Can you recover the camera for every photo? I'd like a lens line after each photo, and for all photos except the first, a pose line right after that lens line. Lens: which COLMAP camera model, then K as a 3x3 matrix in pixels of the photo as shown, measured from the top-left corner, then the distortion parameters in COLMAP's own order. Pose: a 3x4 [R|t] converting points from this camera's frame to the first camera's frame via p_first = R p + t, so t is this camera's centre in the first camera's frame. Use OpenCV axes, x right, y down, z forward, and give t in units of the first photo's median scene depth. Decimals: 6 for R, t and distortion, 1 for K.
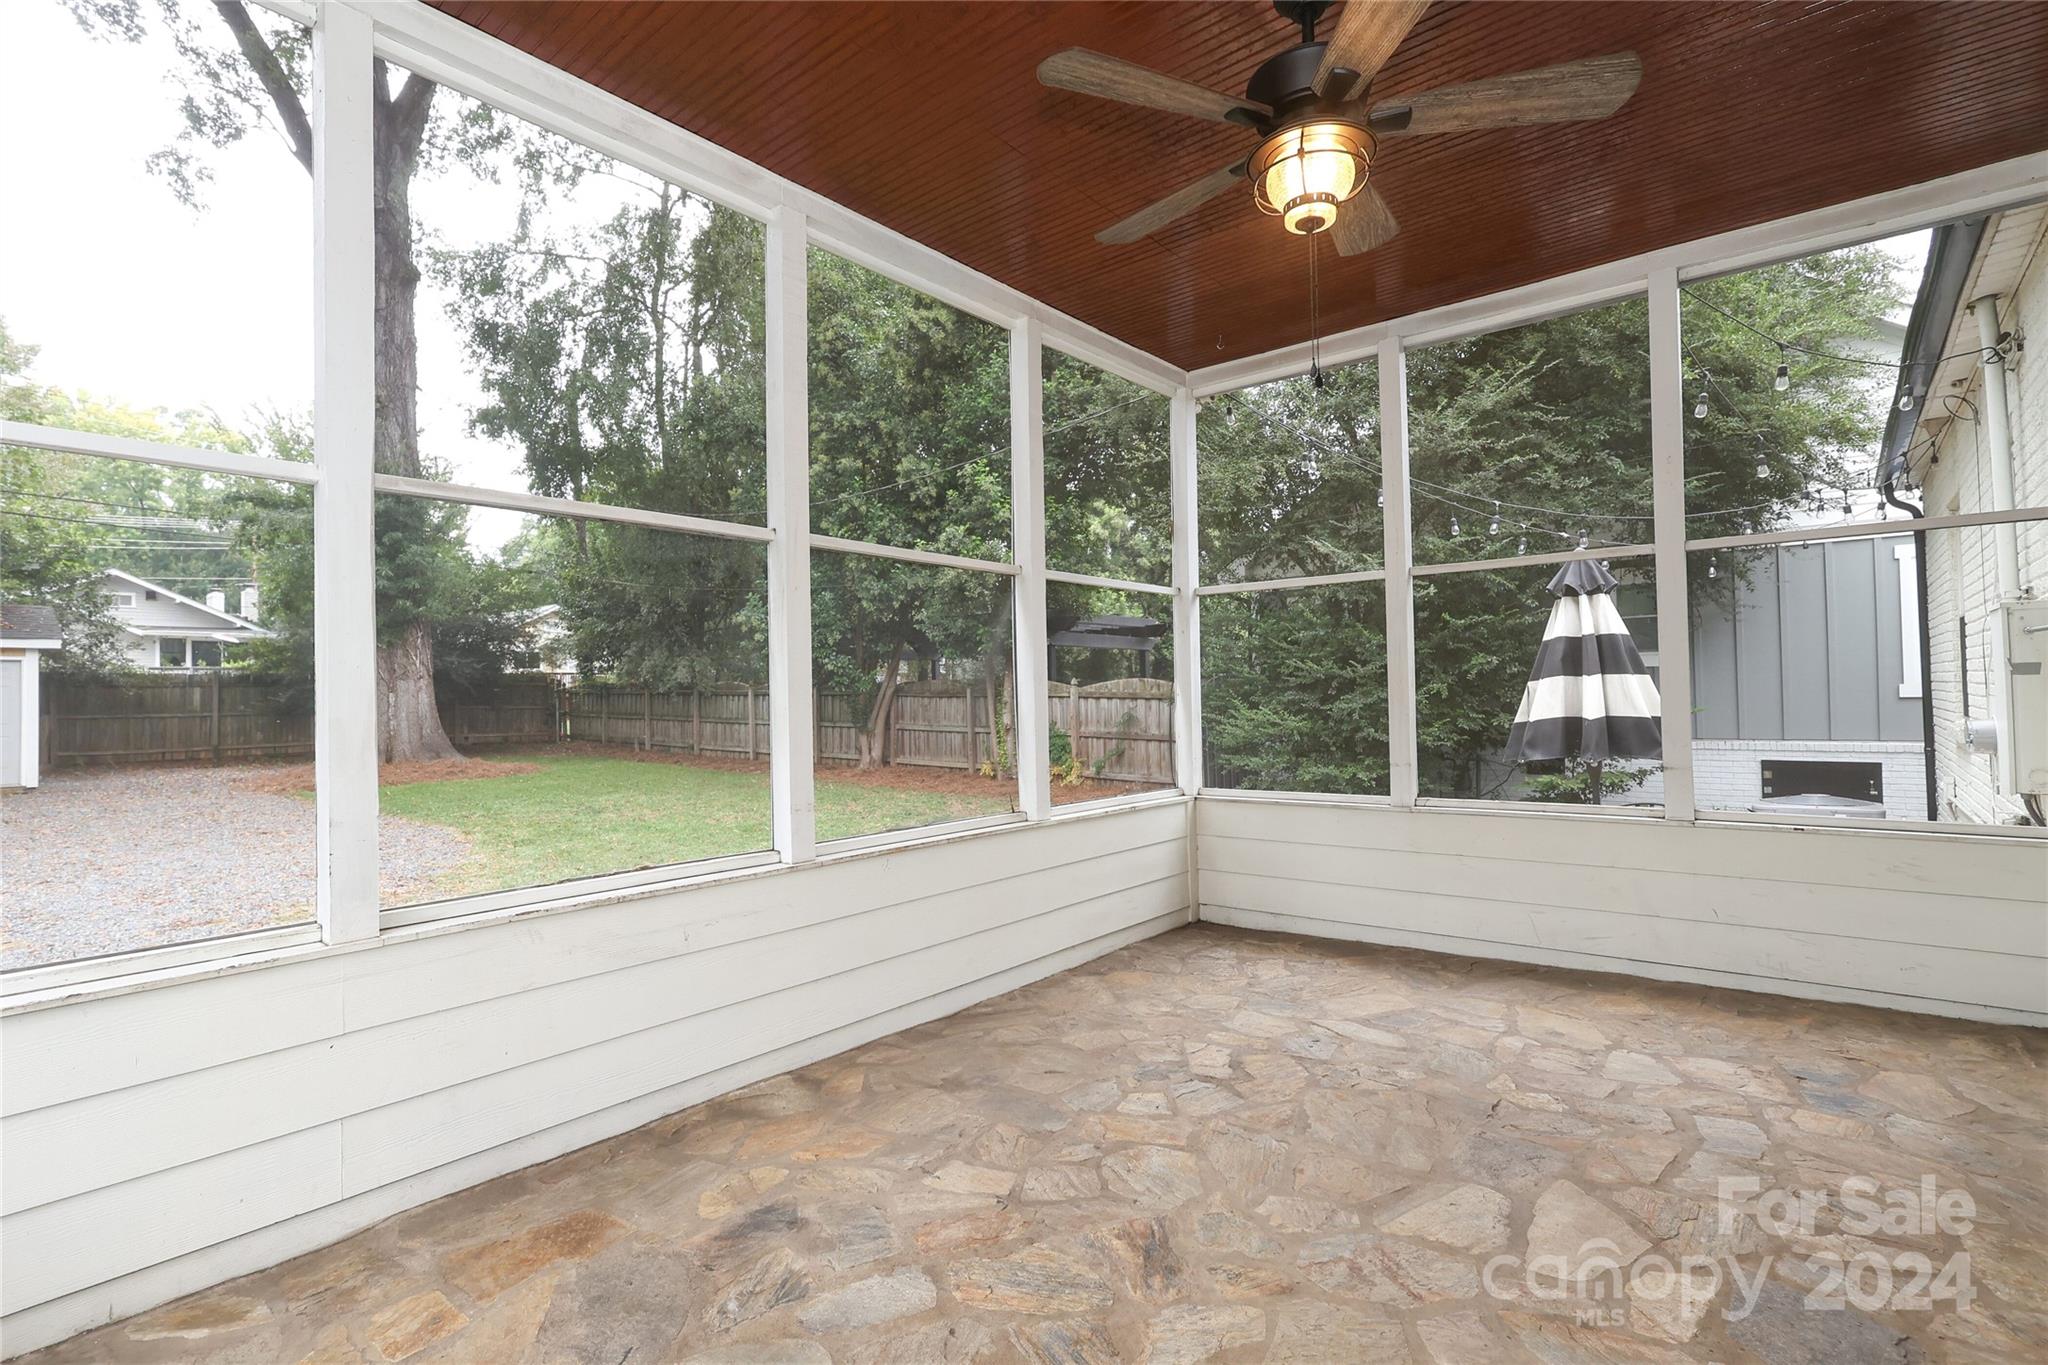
lens RADIAL K [[985.0, 0, 1048.4], [0, 985.0, 679.2], [0, 0, 1]] dist [0.000205, 0.001090]
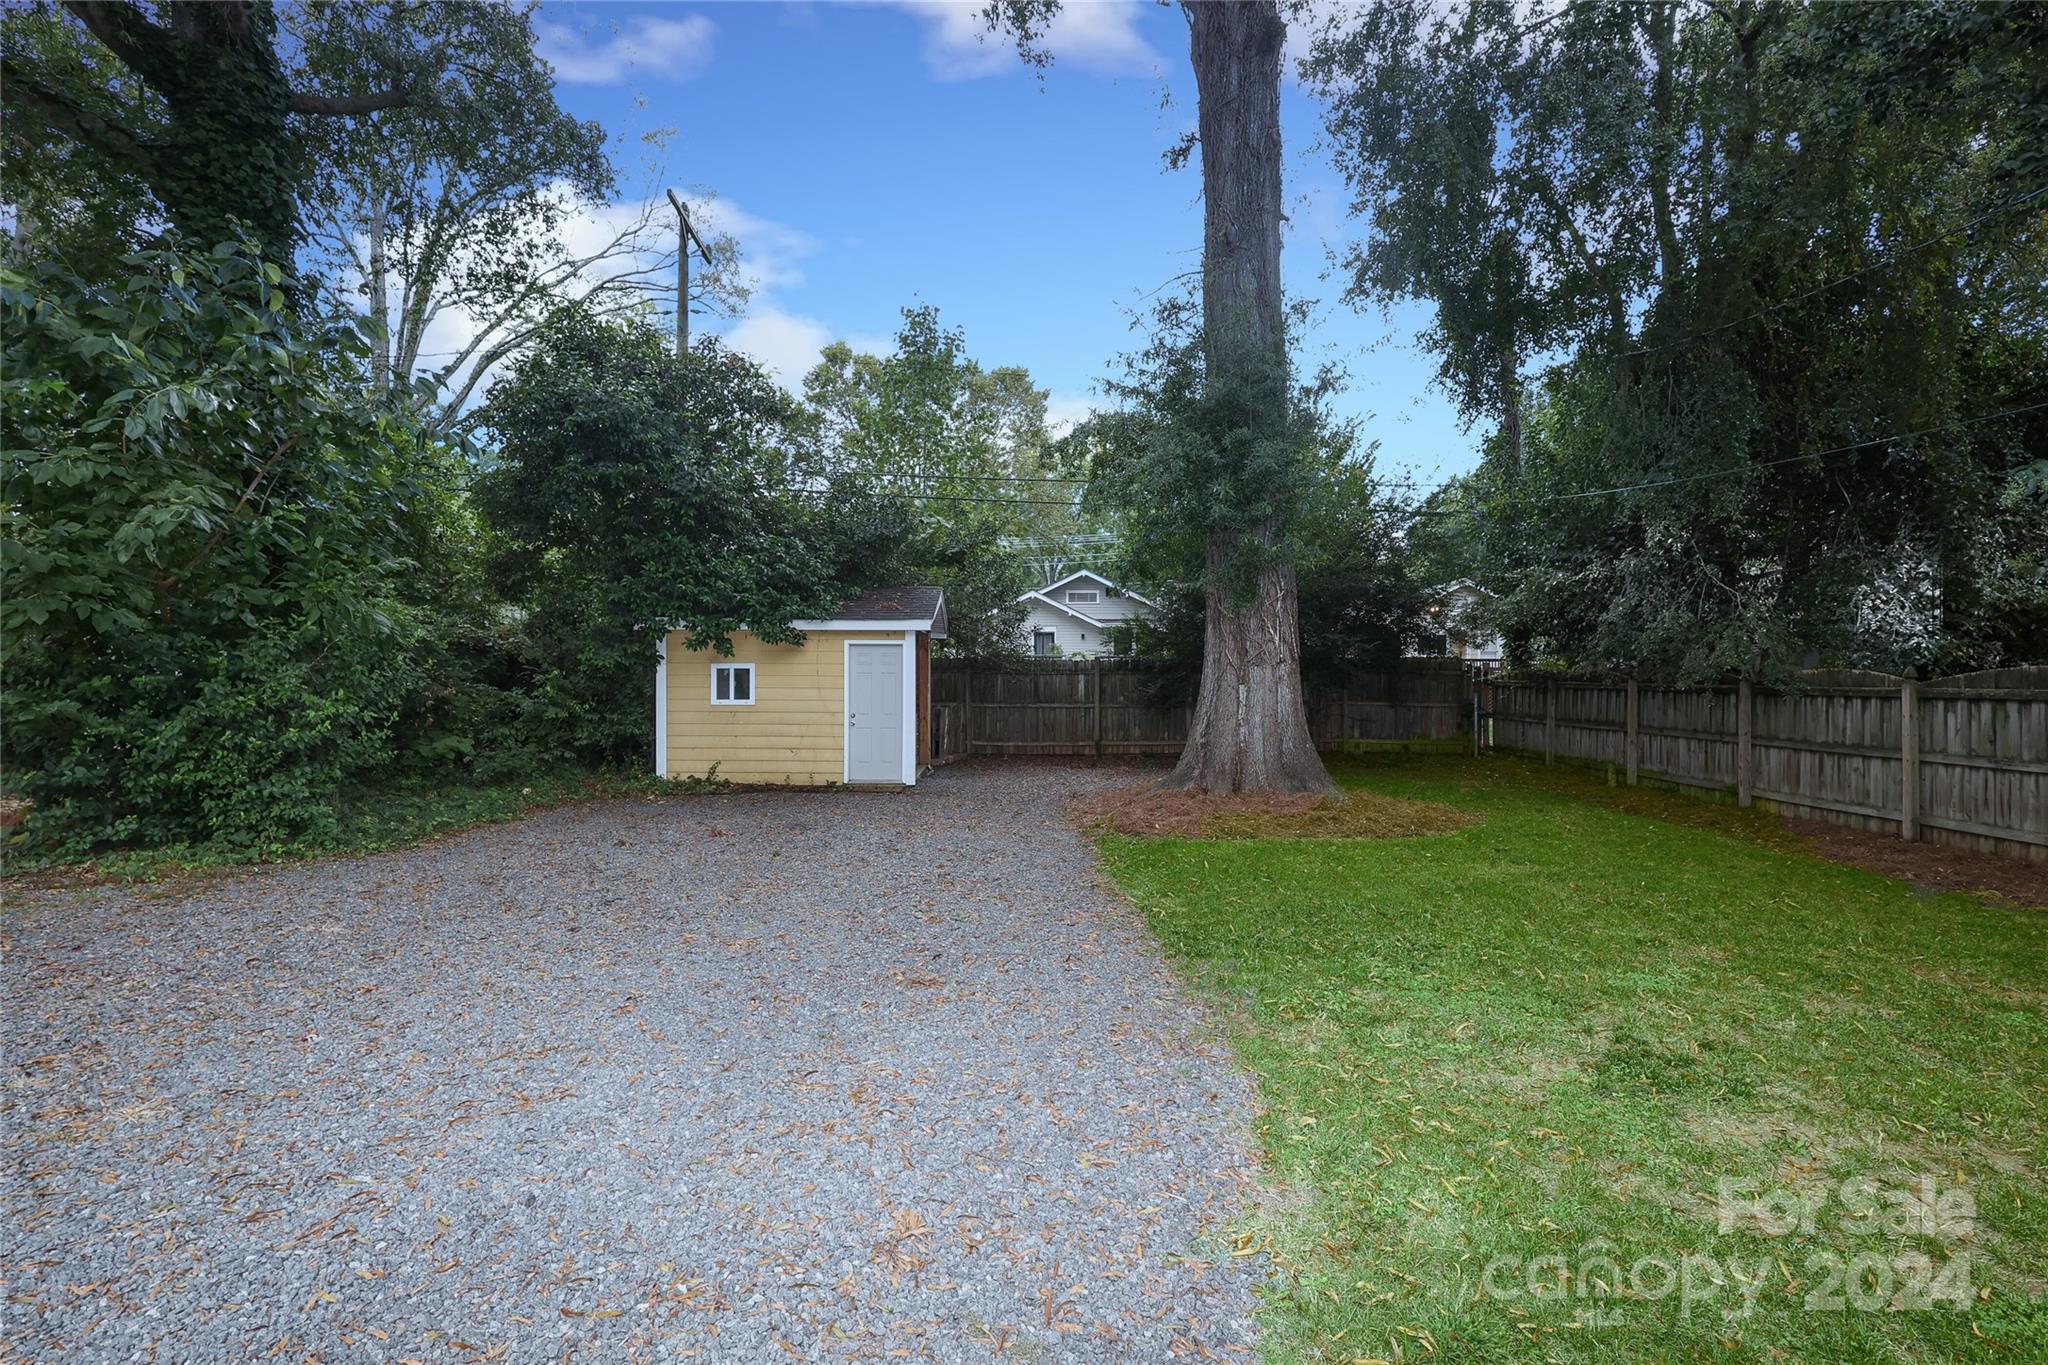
lens RADIAL K [[959.2, 0, 1031.1], [0, 959.2, 695.9], [0, 0, 1]] dist [0.001314, -0.000207]
pose [[0.637106, 0.021889, -0.770465, -0.261341], [0.000584, 0.999583, 0.028881, 0.002518], [0.770776, -0.018851, 0.636828, 0.481486]]
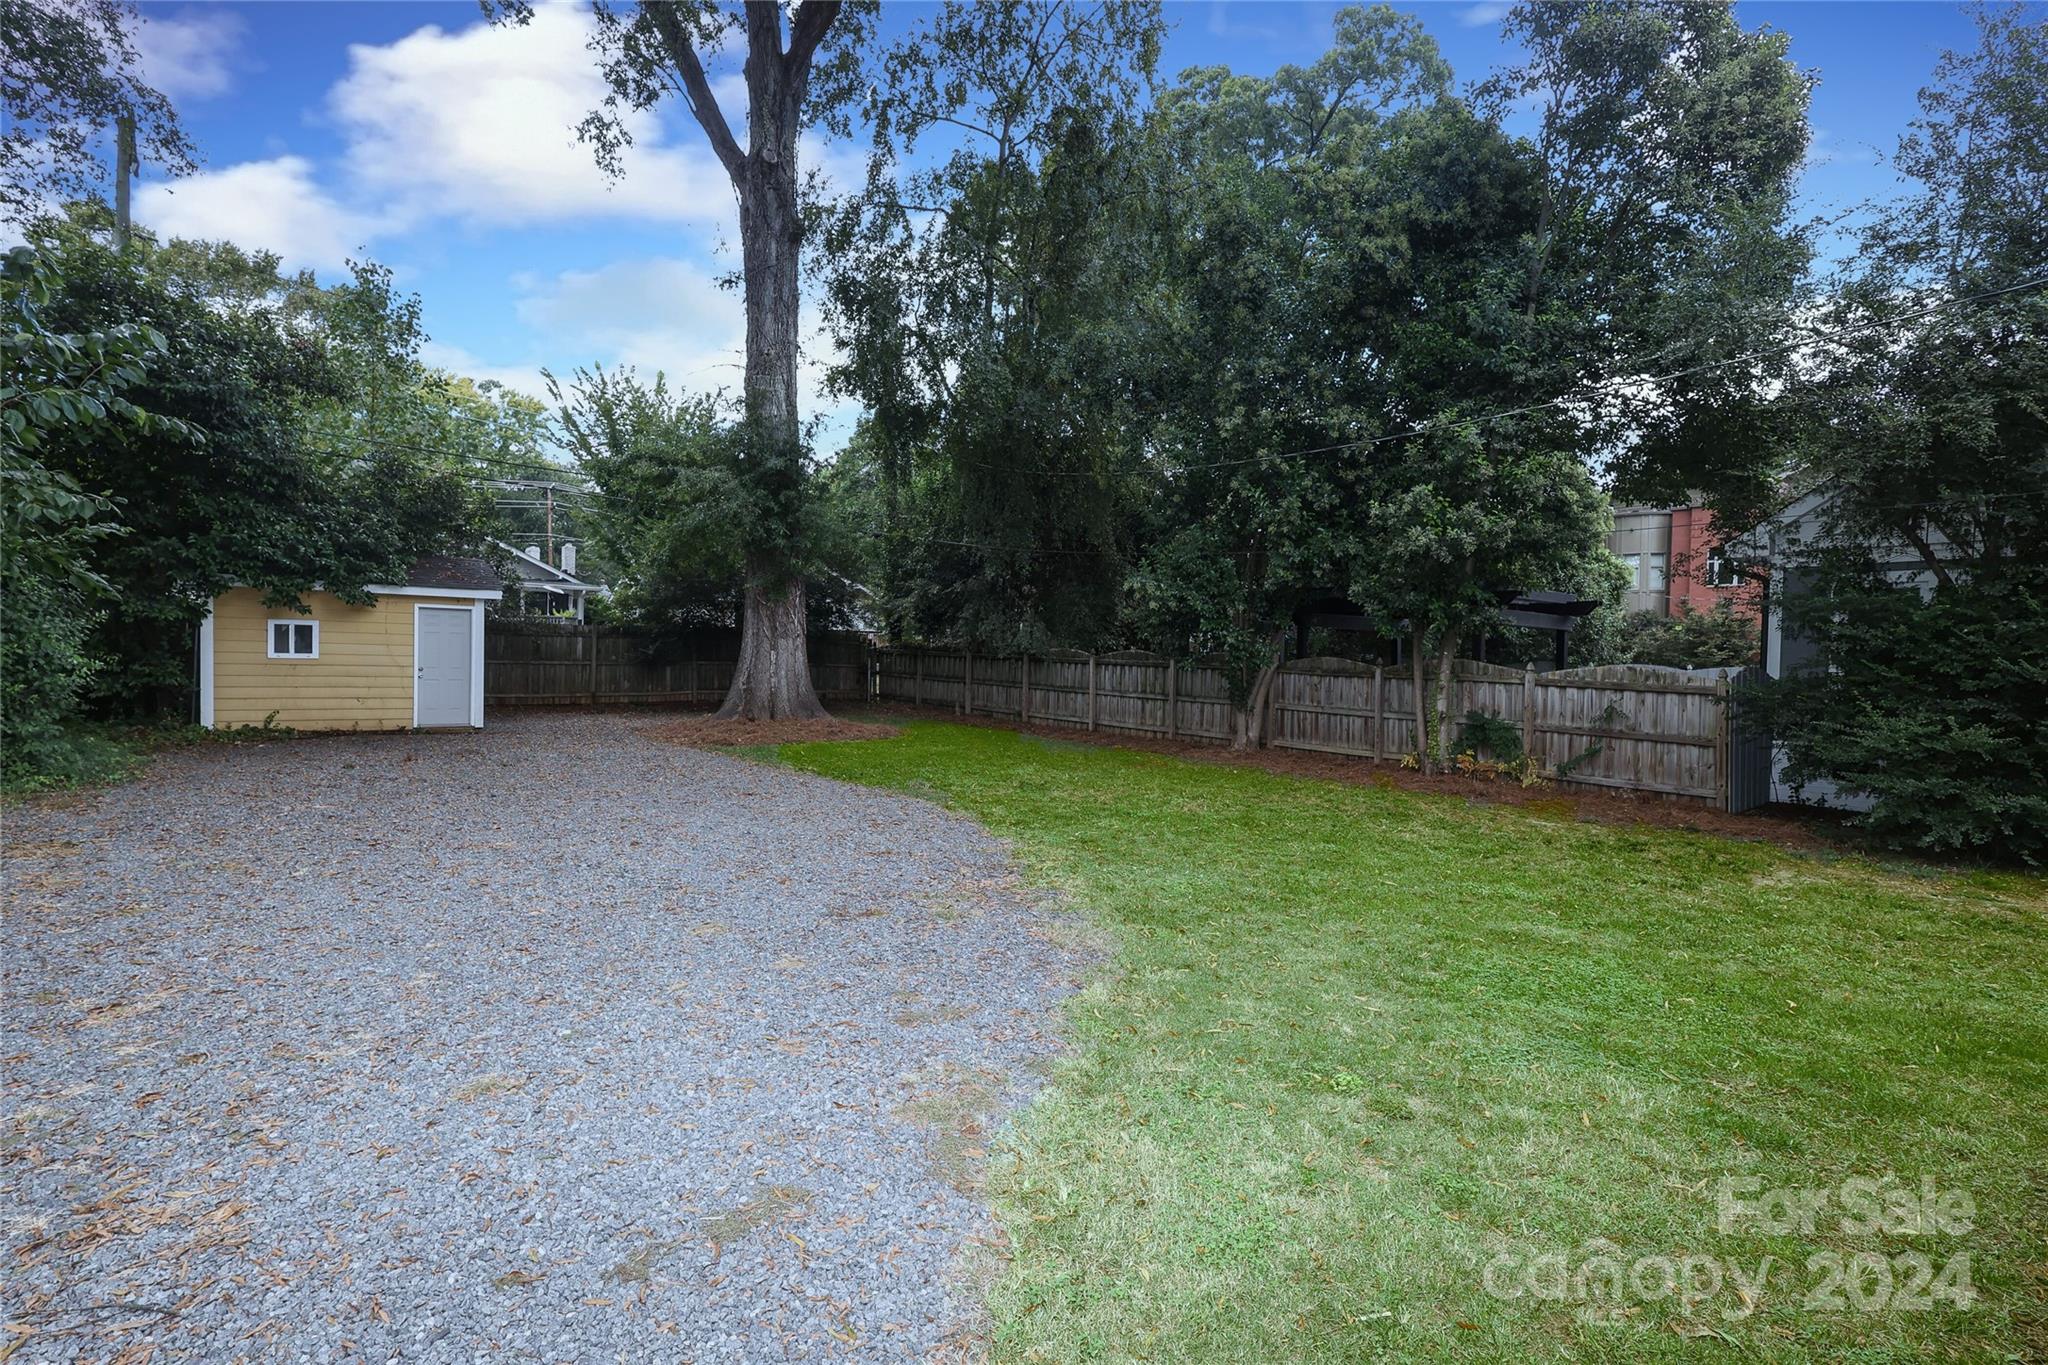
lens RADIAL K [[991.2, 0, 1021.6], [0, 991.2, 685.0], [0, 0, 1]] dist [-0.000663, 0.000153]
pose [[0.979669, 0.041488, -0.196282, -0.214812], [-0.033209, 0.998422, 0.045285, -0.005358], [0.197851, -0.037846, 0.979501, 0.050113]]
